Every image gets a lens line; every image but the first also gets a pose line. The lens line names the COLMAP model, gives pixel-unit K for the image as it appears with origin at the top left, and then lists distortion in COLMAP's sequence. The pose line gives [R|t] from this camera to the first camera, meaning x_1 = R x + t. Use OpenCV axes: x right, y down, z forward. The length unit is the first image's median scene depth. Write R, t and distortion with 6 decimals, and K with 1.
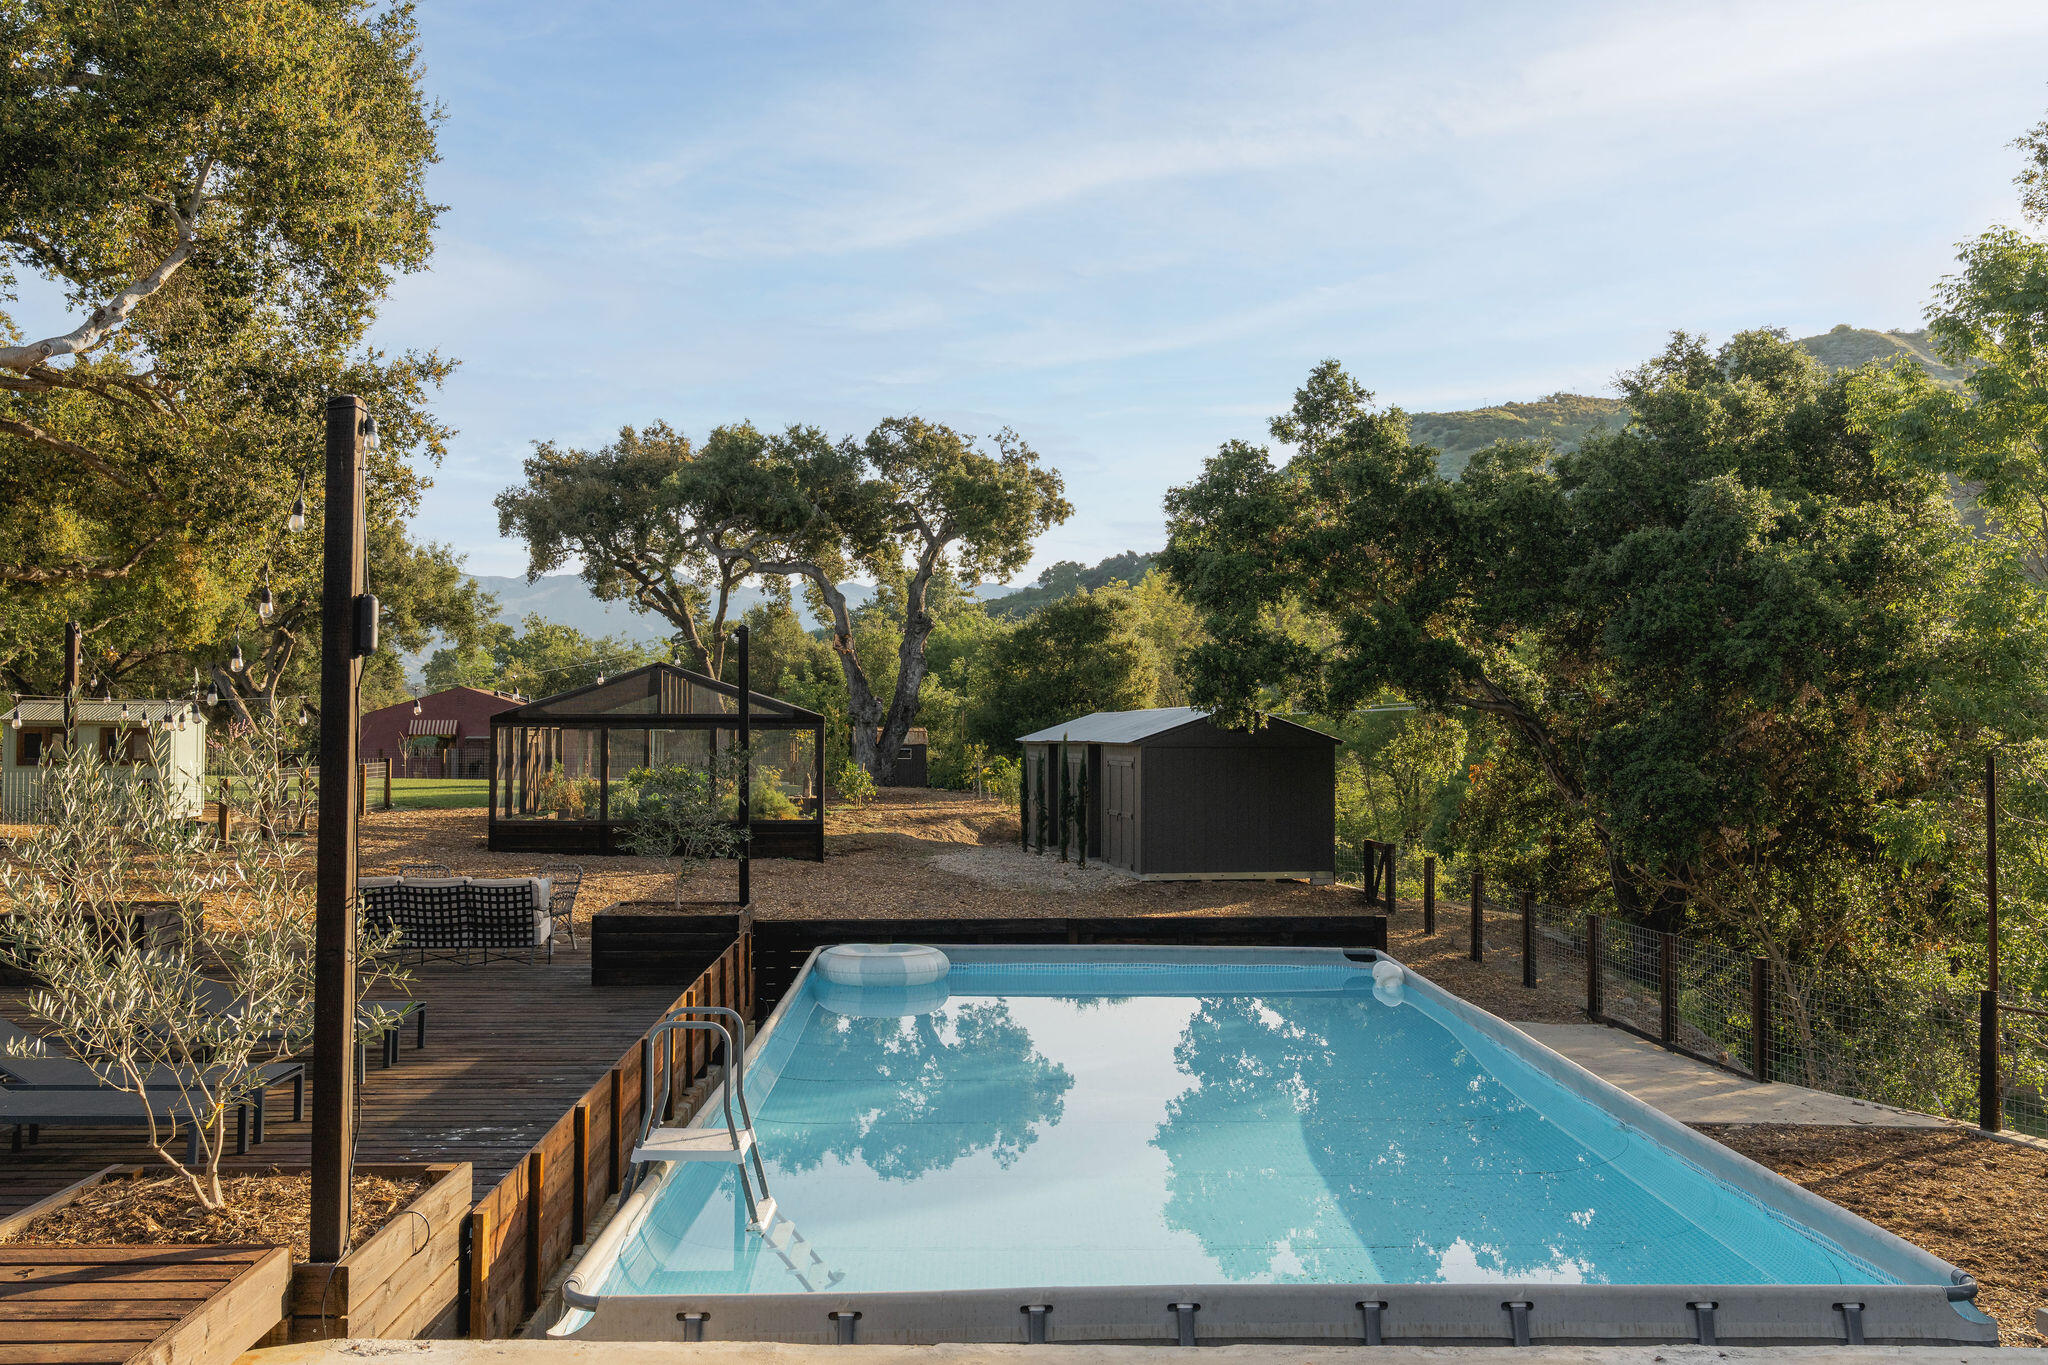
lens RADIAL K [[1699.4, 0, 1024.0], [0, 1699.4, 682.5], [0, 0, 1]] dist [0.006051, -0.007263]
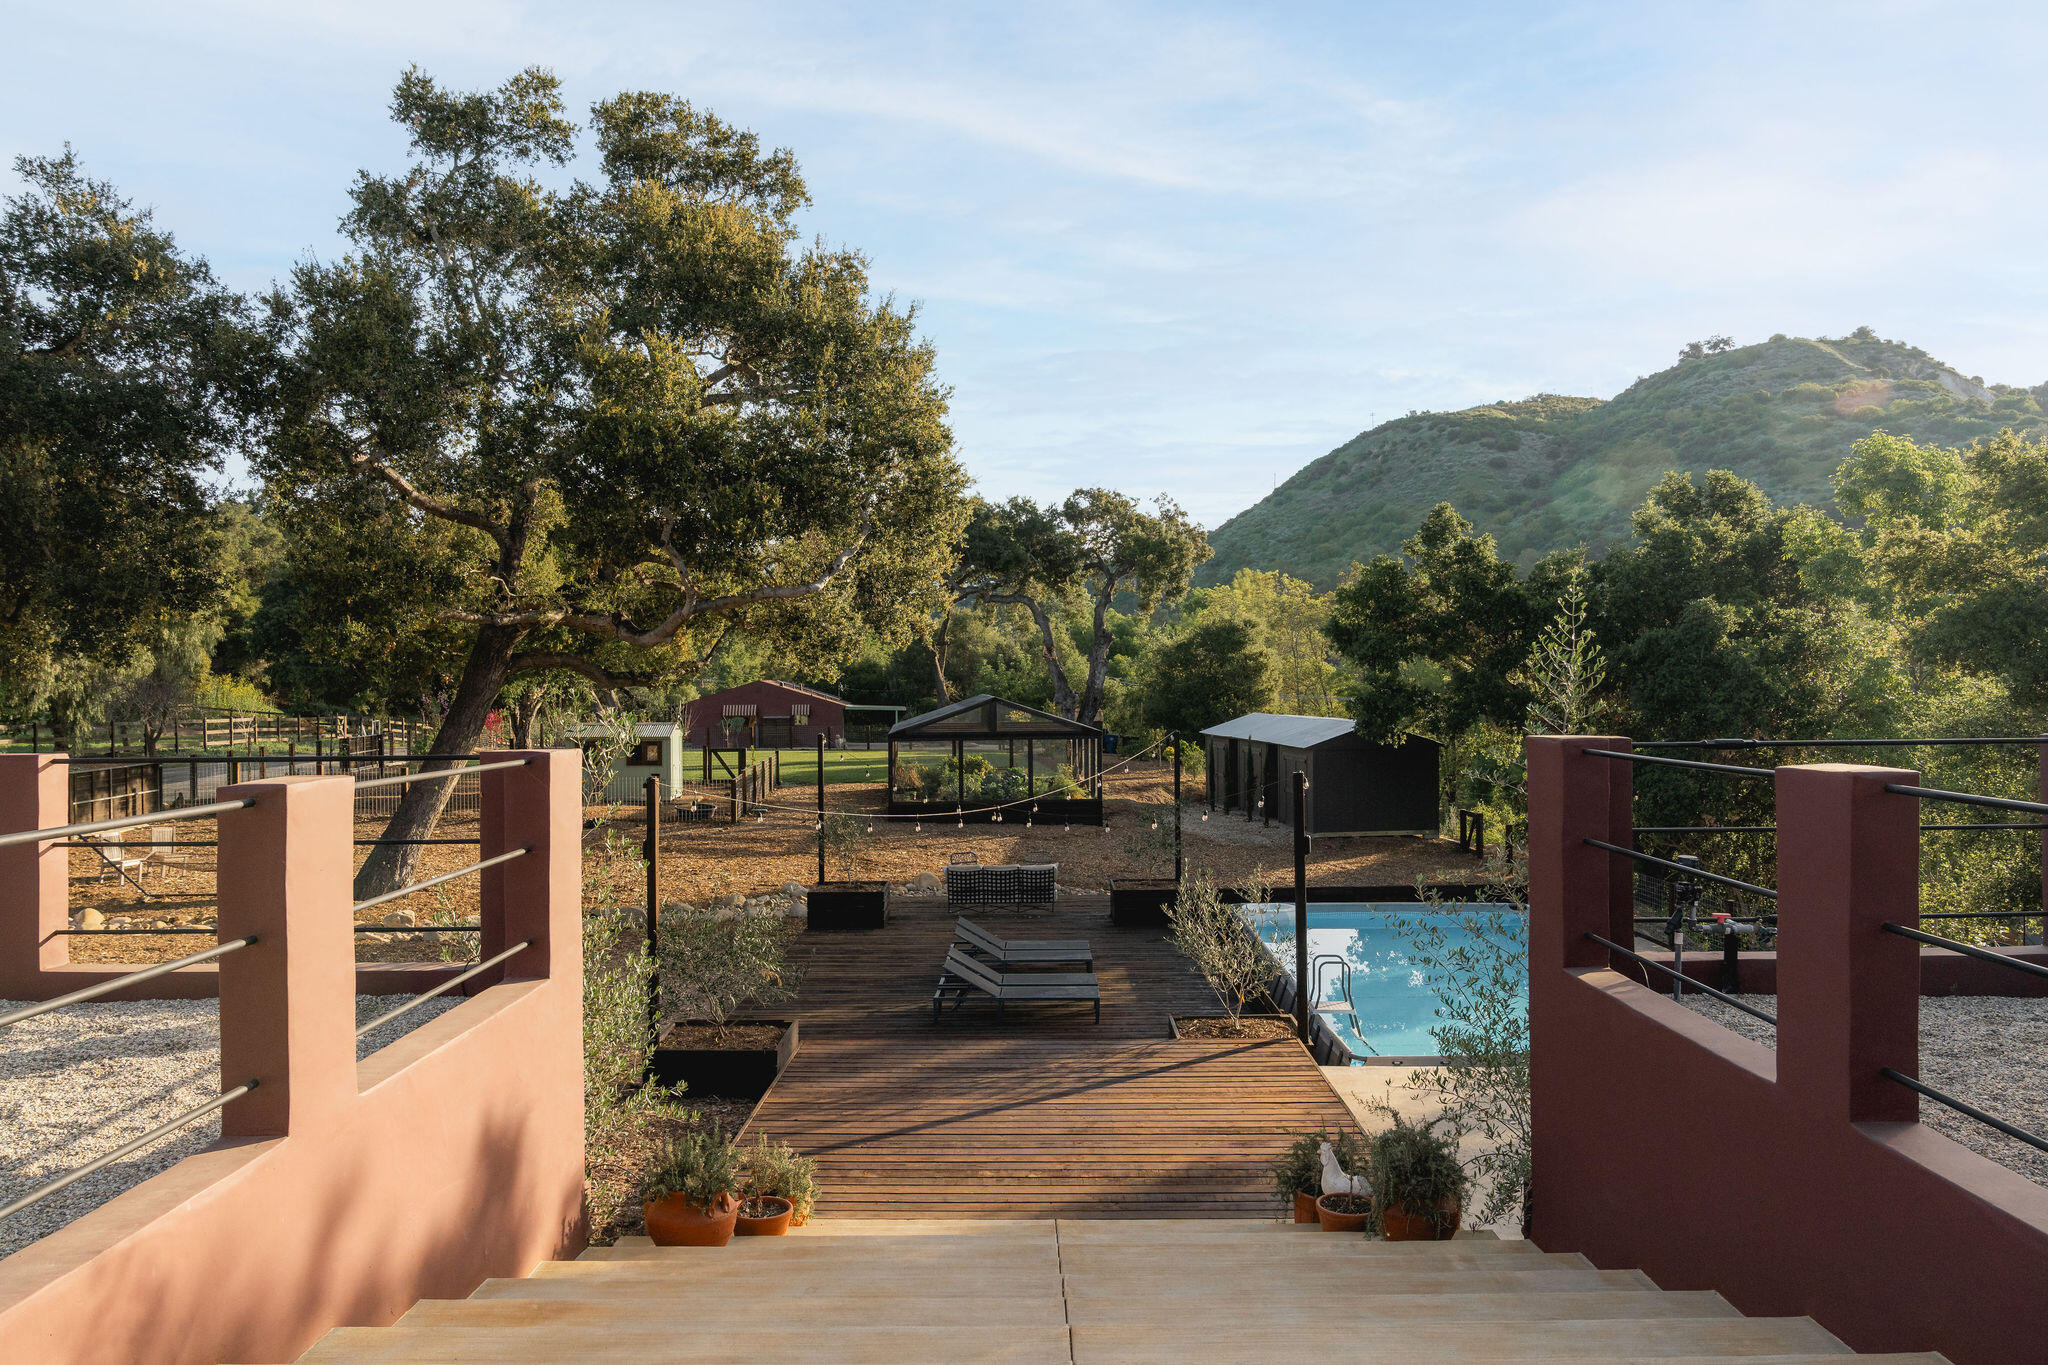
lens RADIAL K [[1429.5, 0, 1024.0], [0, 1429.5, 682.5], [0, 0, 1]] dist [-0.009164, 0.000704]
pose [[0.999252, -0.010862, -0.037117, -0.138487], [0.012375, 0.999092, 0.040761, -0.076659], [0.036641, -0.041190, 0.998479, -0.282828]]
